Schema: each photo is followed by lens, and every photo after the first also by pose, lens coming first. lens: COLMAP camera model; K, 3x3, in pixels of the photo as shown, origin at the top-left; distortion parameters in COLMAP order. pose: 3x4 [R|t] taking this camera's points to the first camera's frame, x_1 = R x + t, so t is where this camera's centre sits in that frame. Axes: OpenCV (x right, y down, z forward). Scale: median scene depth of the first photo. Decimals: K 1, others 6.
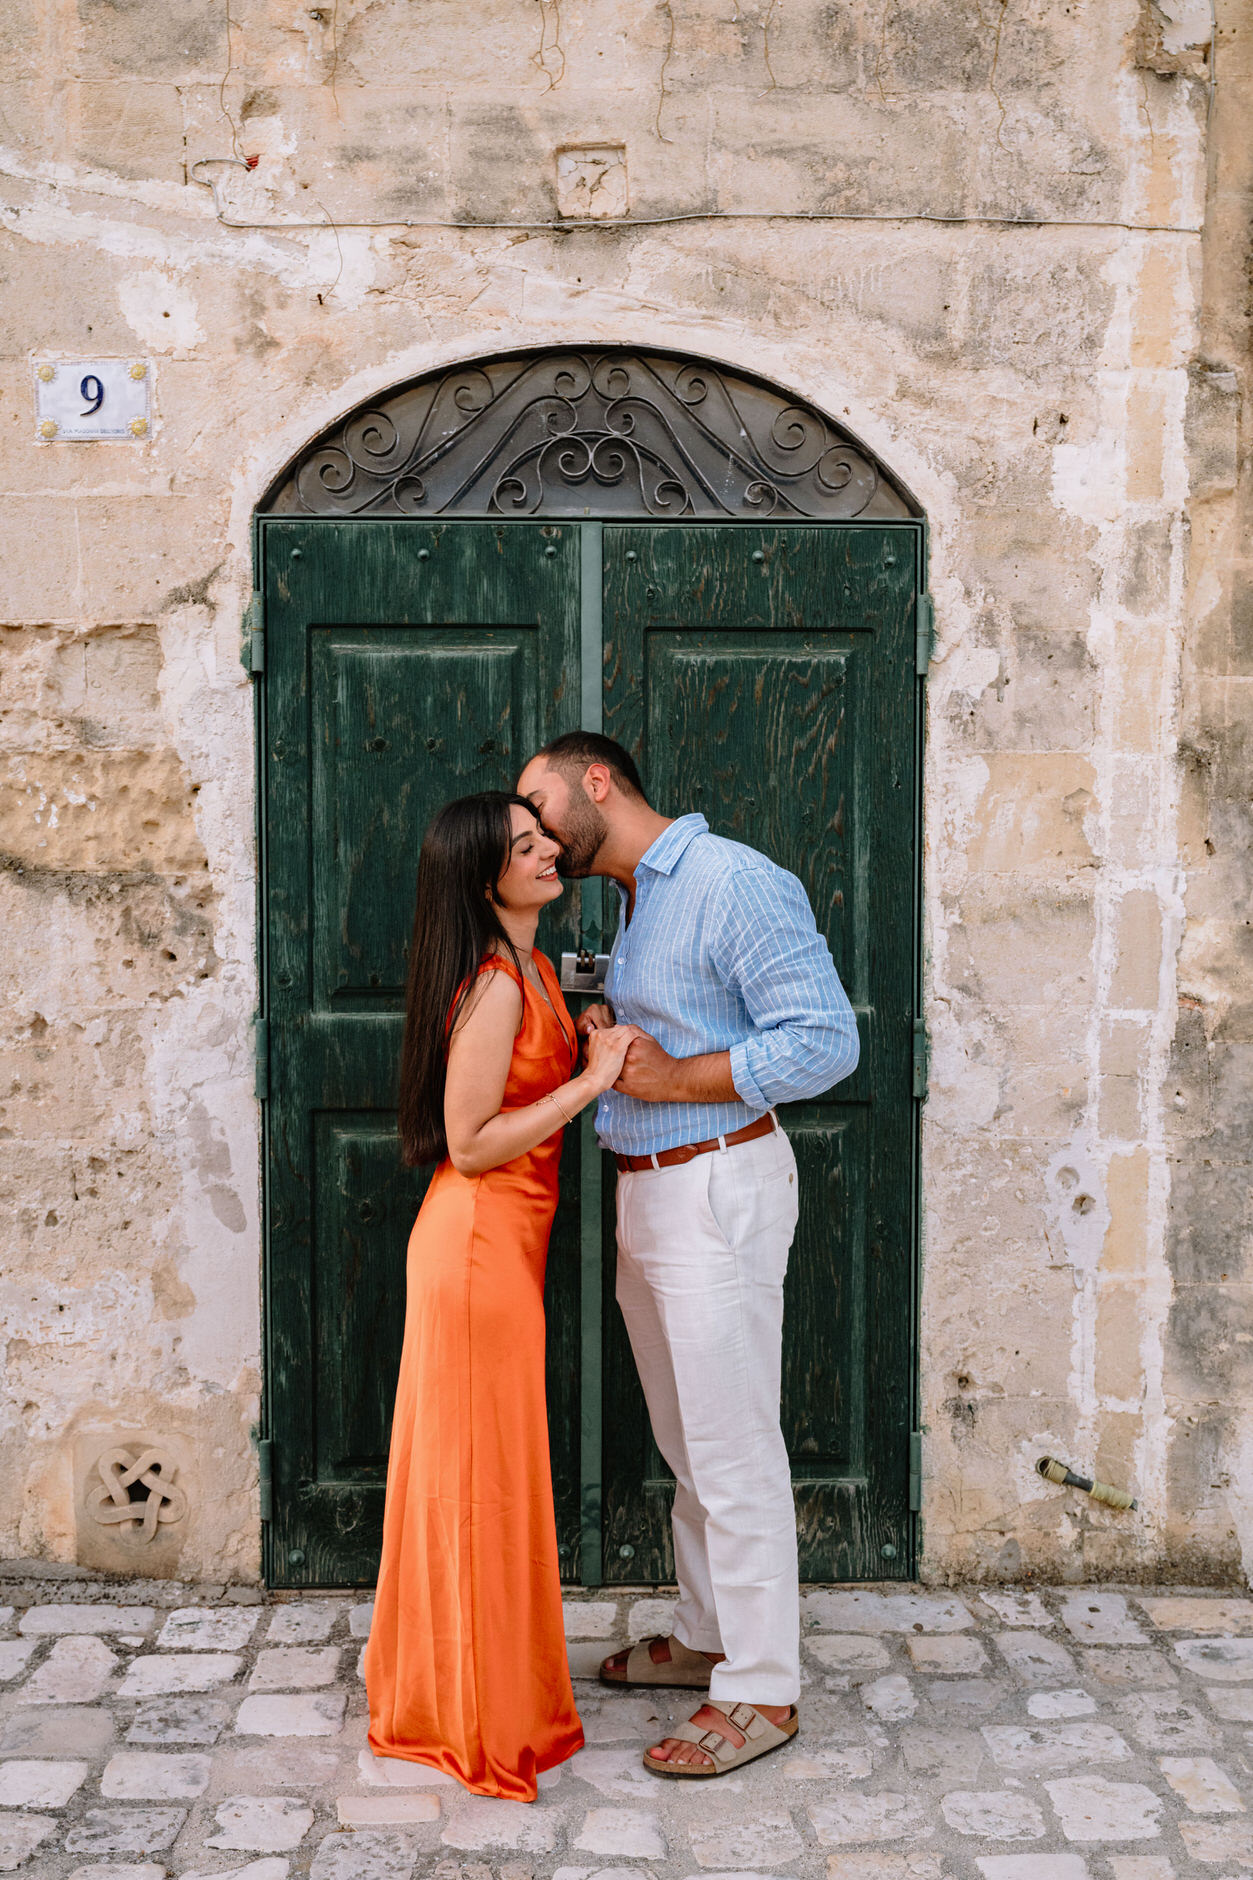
lens RADIAL K [[1784.6, 0, 615.9], [0, 1784.6, 941.1], [0, 0, 1]] dist [0.004378, 0.000000]
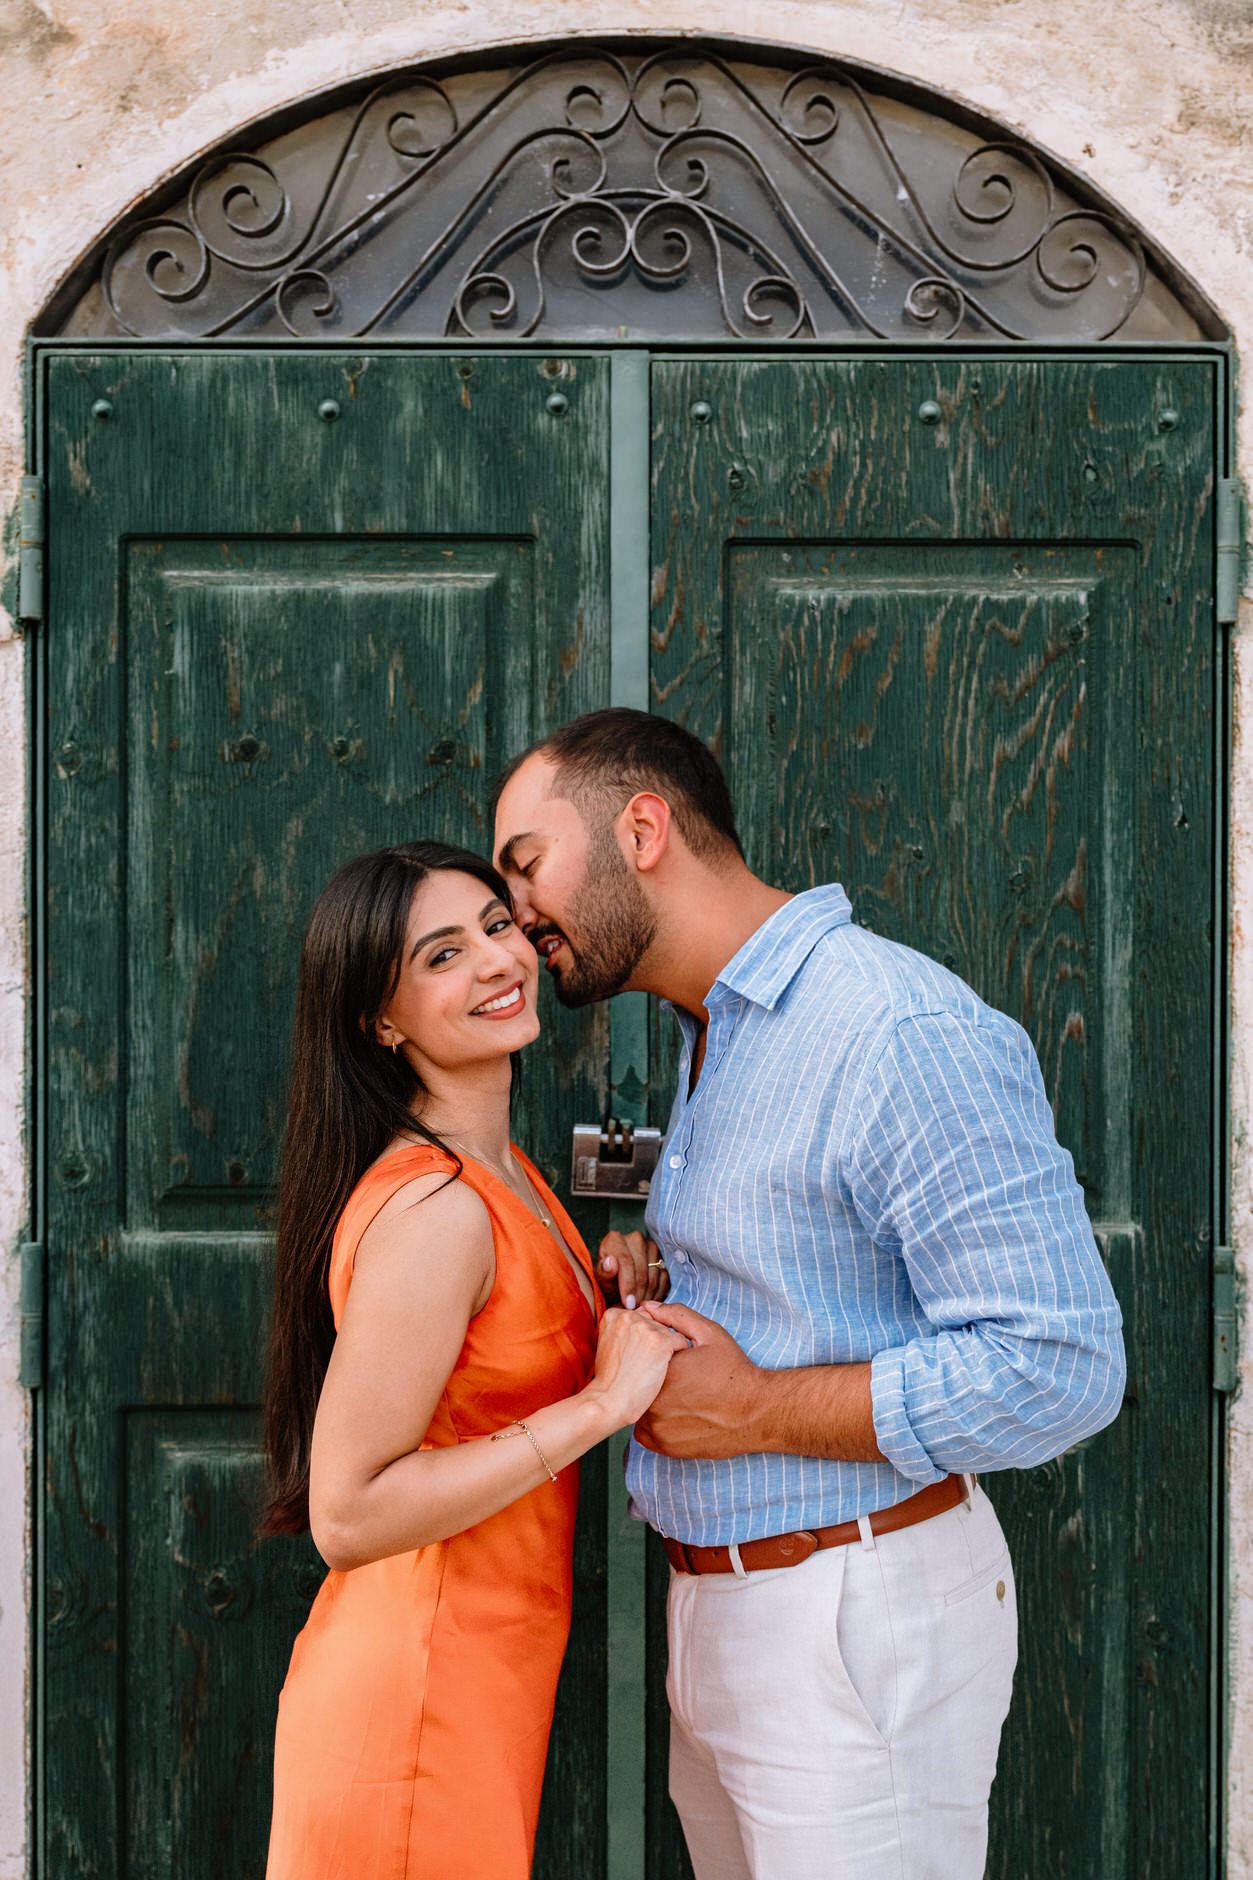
lens RADIAL K [[2349.9, 0, 634.6], [0, 2349.9, 937.0], [0, 0, 1]] dist [0.004375, 0.000000]
pose [[0.999589, 0.002126, -0.028594, 0.009126], [-0.002918, 0.999612, -0.027696, -0.031469], [0.028524, 0.027768, 0.999207, 0.271196]]
